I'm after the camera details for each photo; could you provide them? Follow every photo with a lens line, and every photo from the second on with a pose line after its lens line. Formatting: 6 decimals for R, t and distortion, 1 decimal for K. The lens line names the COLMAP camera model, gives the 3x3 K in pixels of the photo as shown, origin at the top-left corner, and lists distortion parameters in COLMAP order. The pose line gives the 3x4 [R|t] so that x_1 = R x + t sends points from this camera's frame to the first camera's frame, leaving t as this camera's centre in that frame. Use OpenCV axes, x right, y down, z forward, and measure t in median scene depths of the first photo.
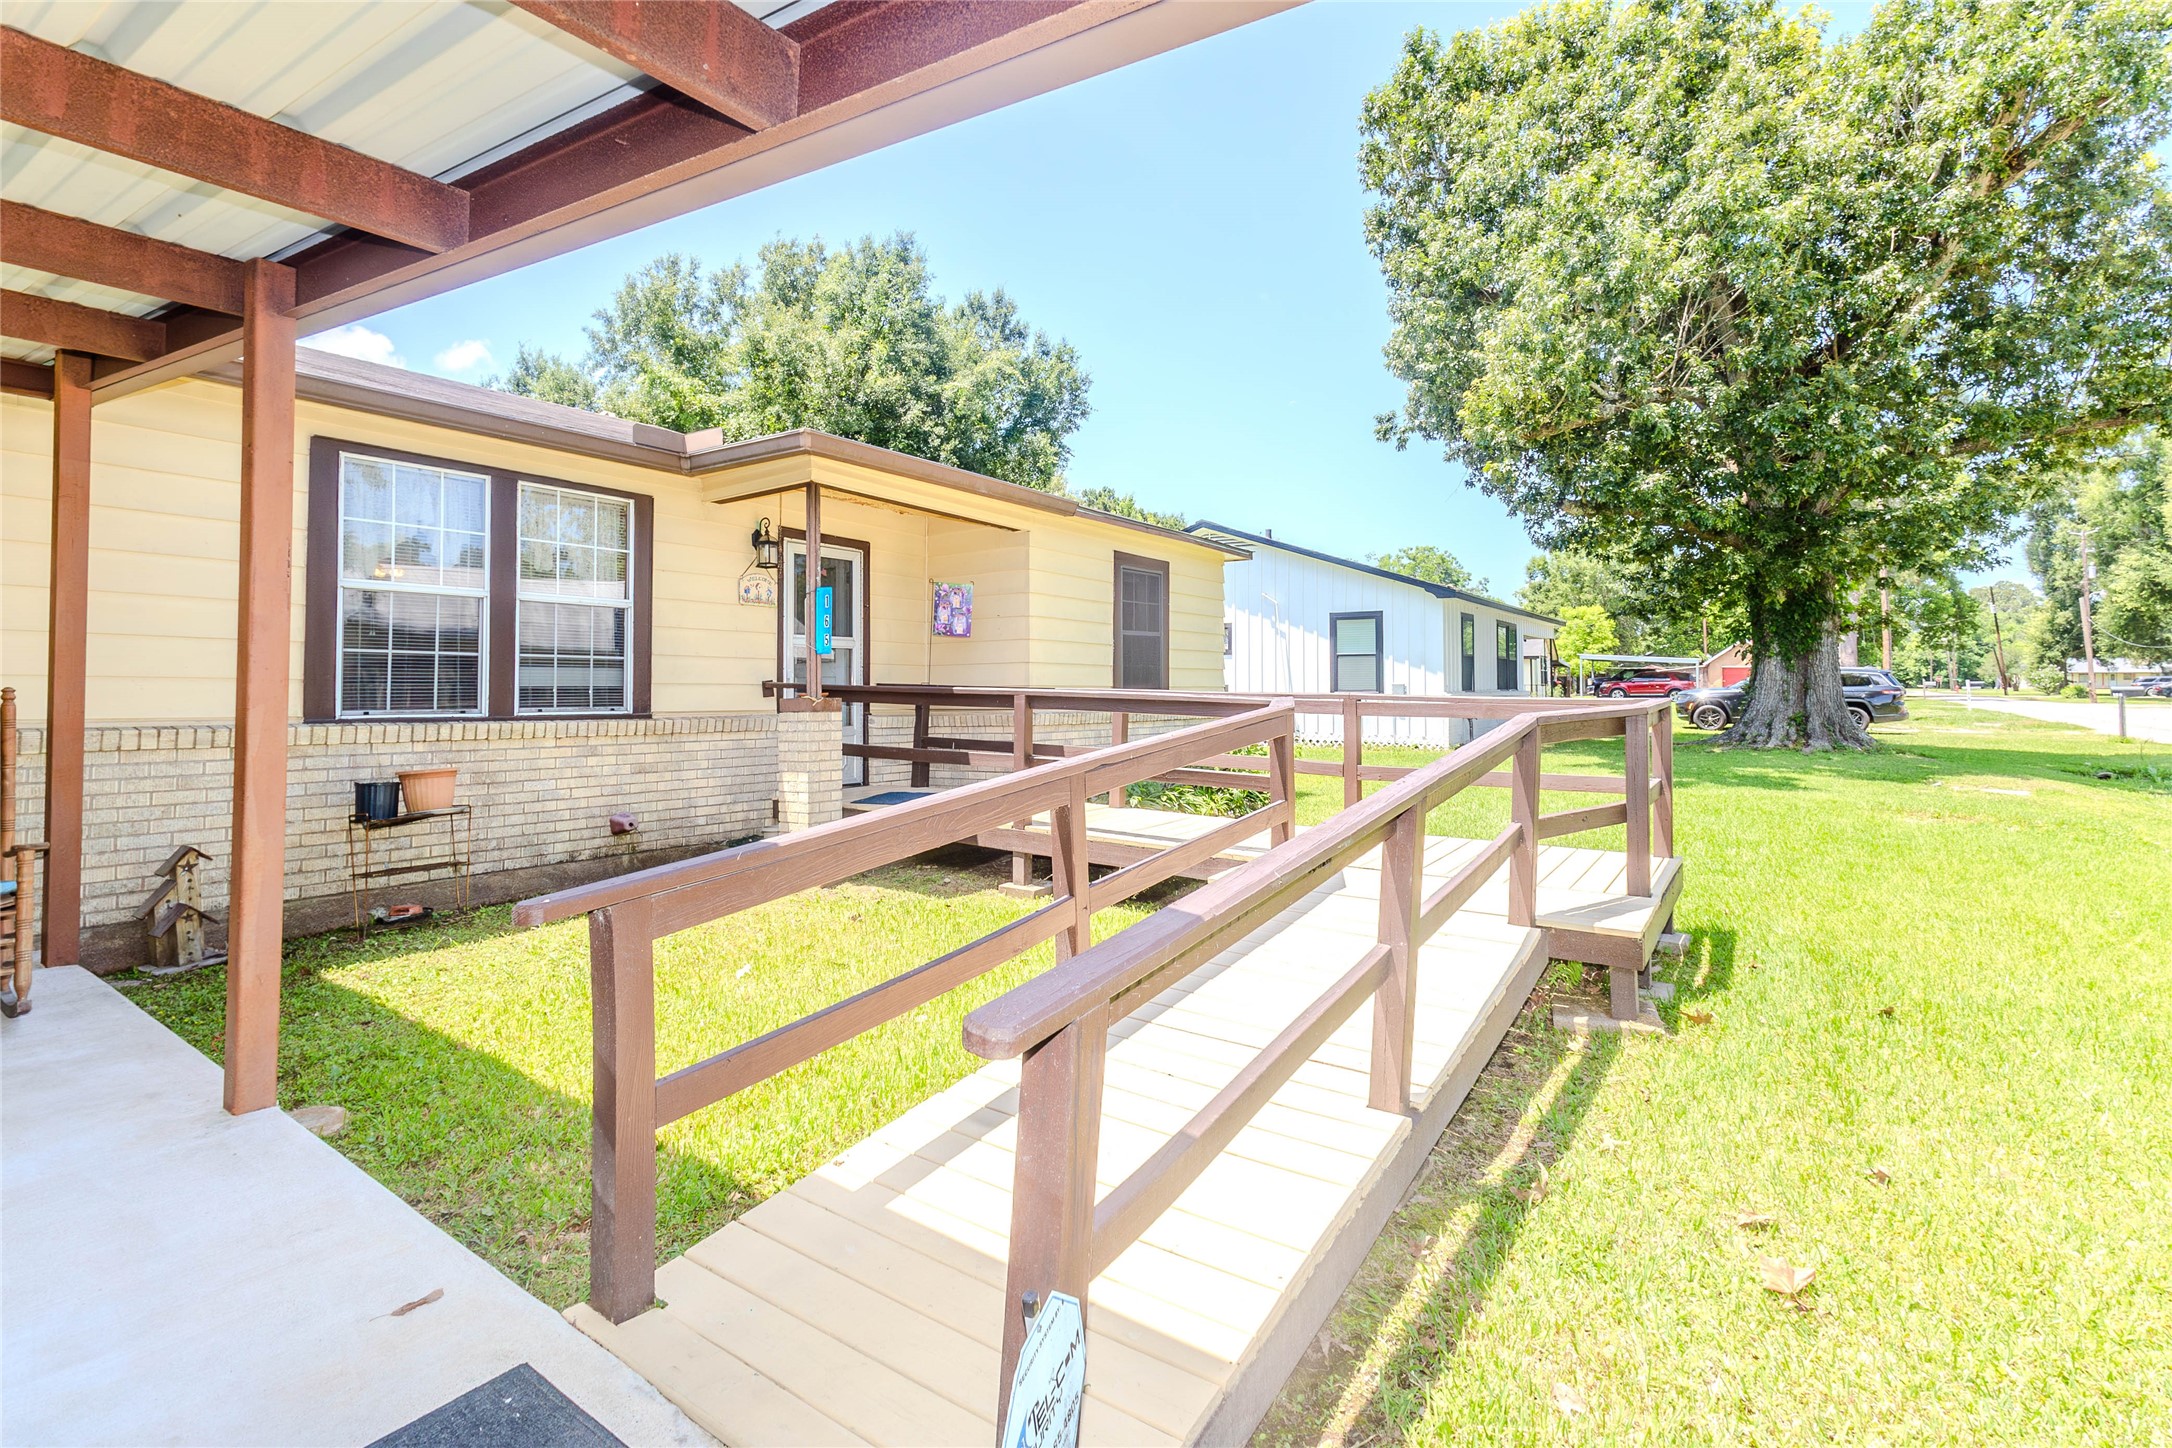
lens RADIAL K [[1002.4, 0, 1092.4], [0, 1002.4, 657.7], [0, 0, 1]] dist [0.002903, -0.001534]
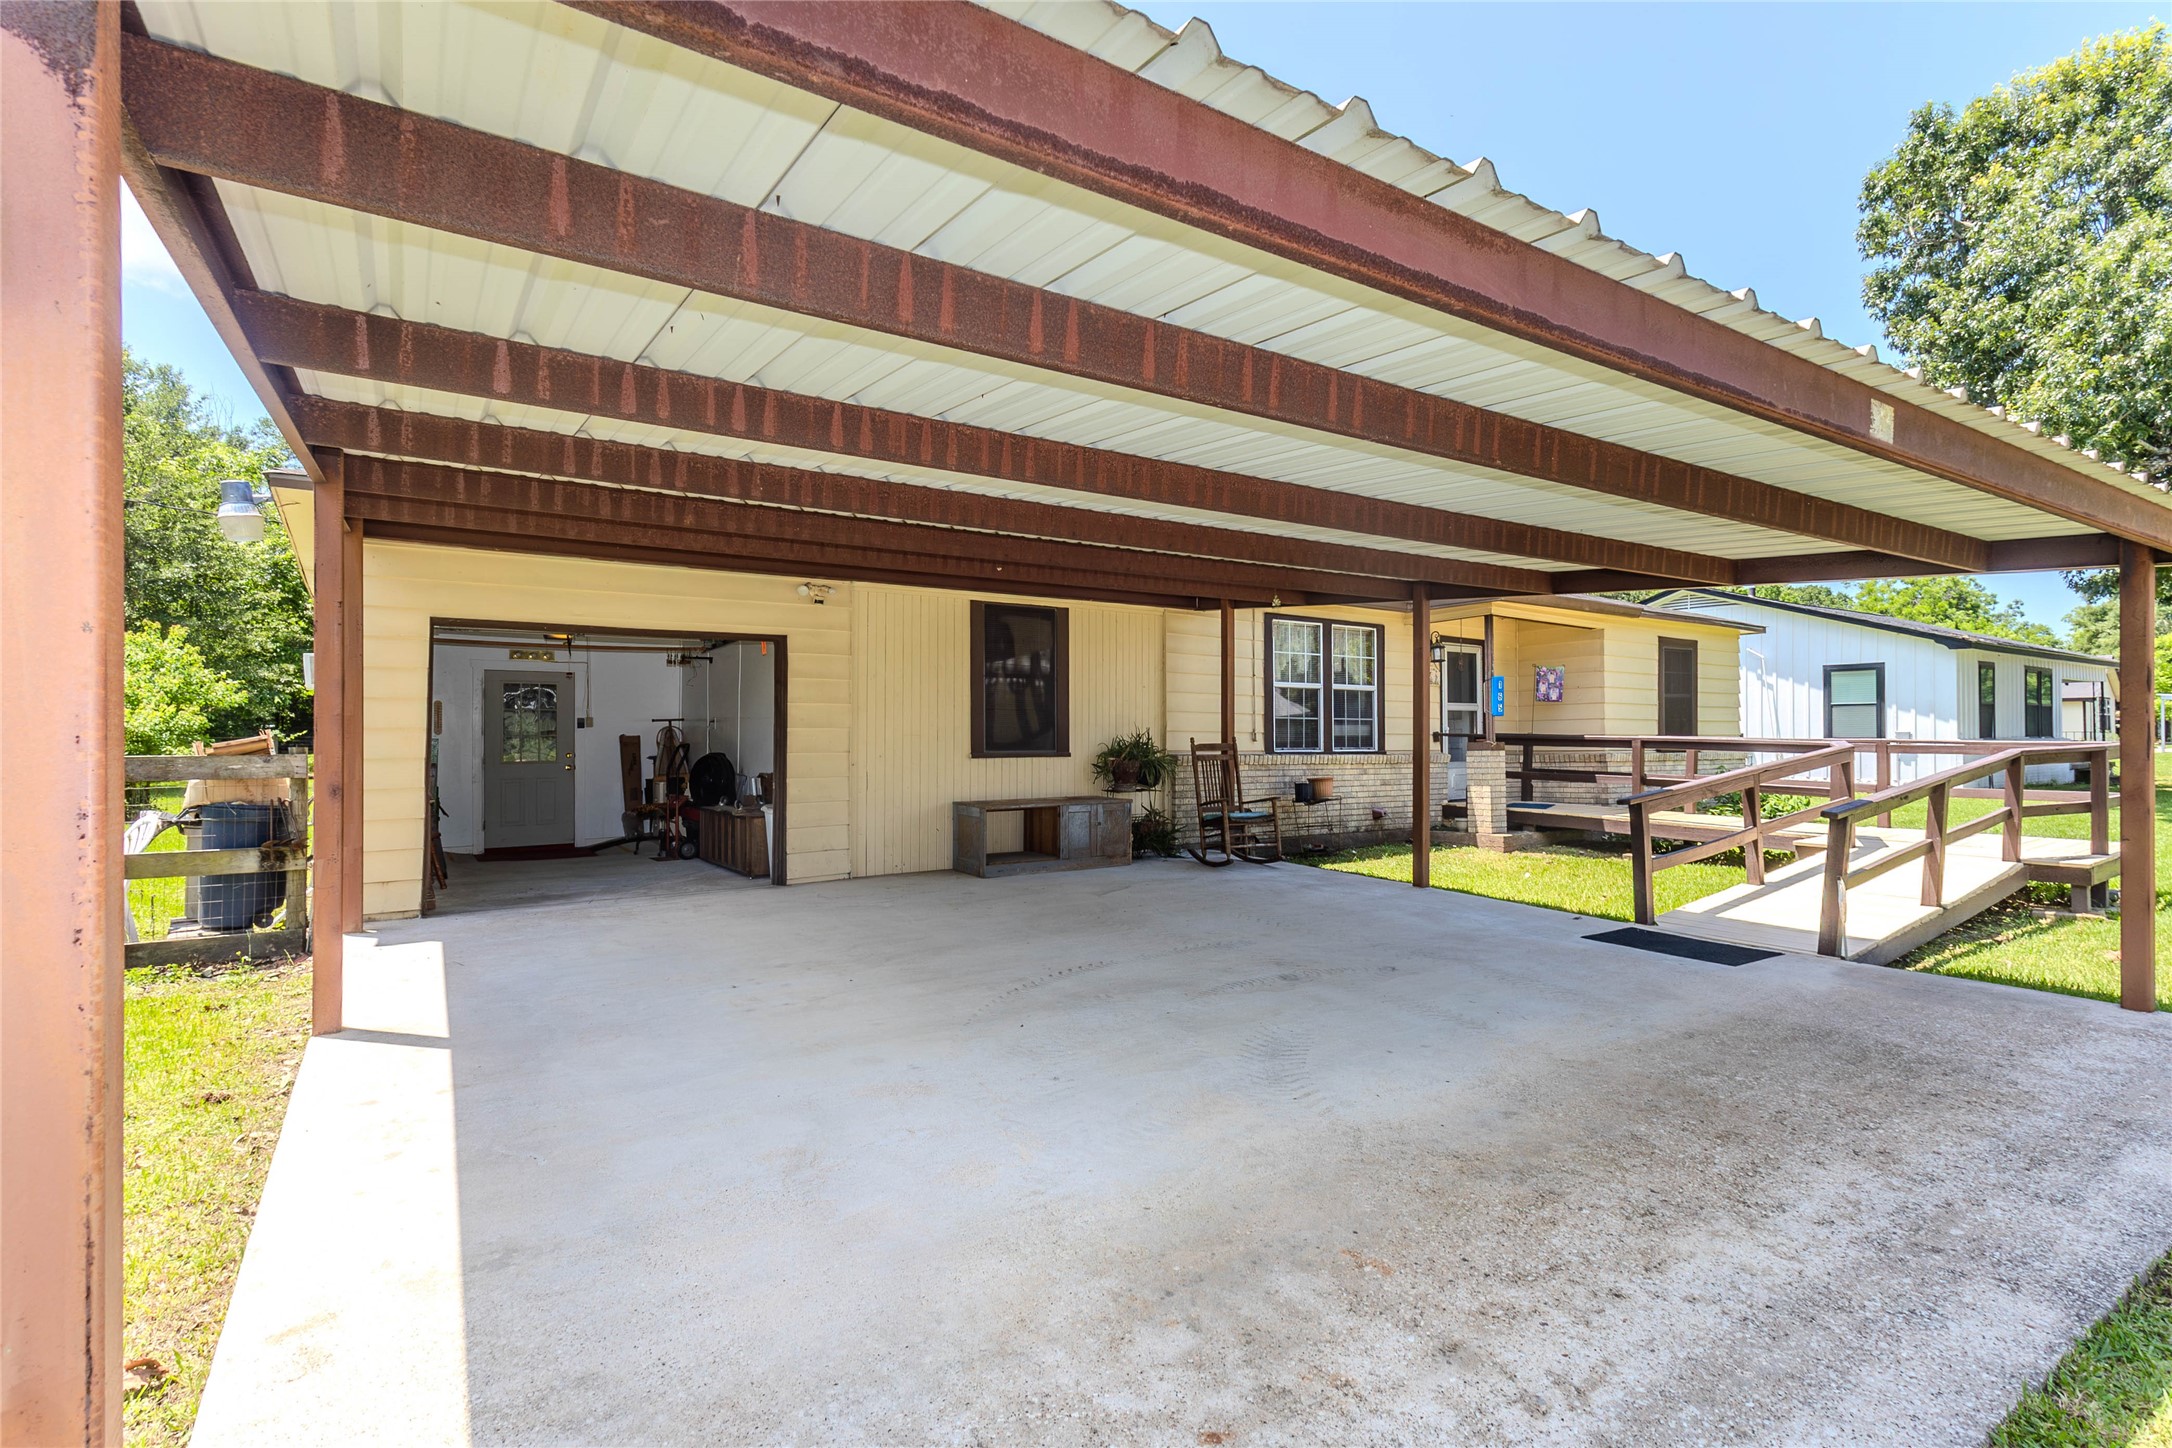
lens RADIAL K [[1002.4, 0, 1087.9], [0, 1002.4, 728.6], [0, 0, 1]] dist [0.002903, -0.001534]
pose [[0.930240, -0.005121, -0.366916, -0.227420], [0.013106, 0.999728, 0.019274, -0.018895], [0.366718, -0.022739, 0.930054, -0.640669]]
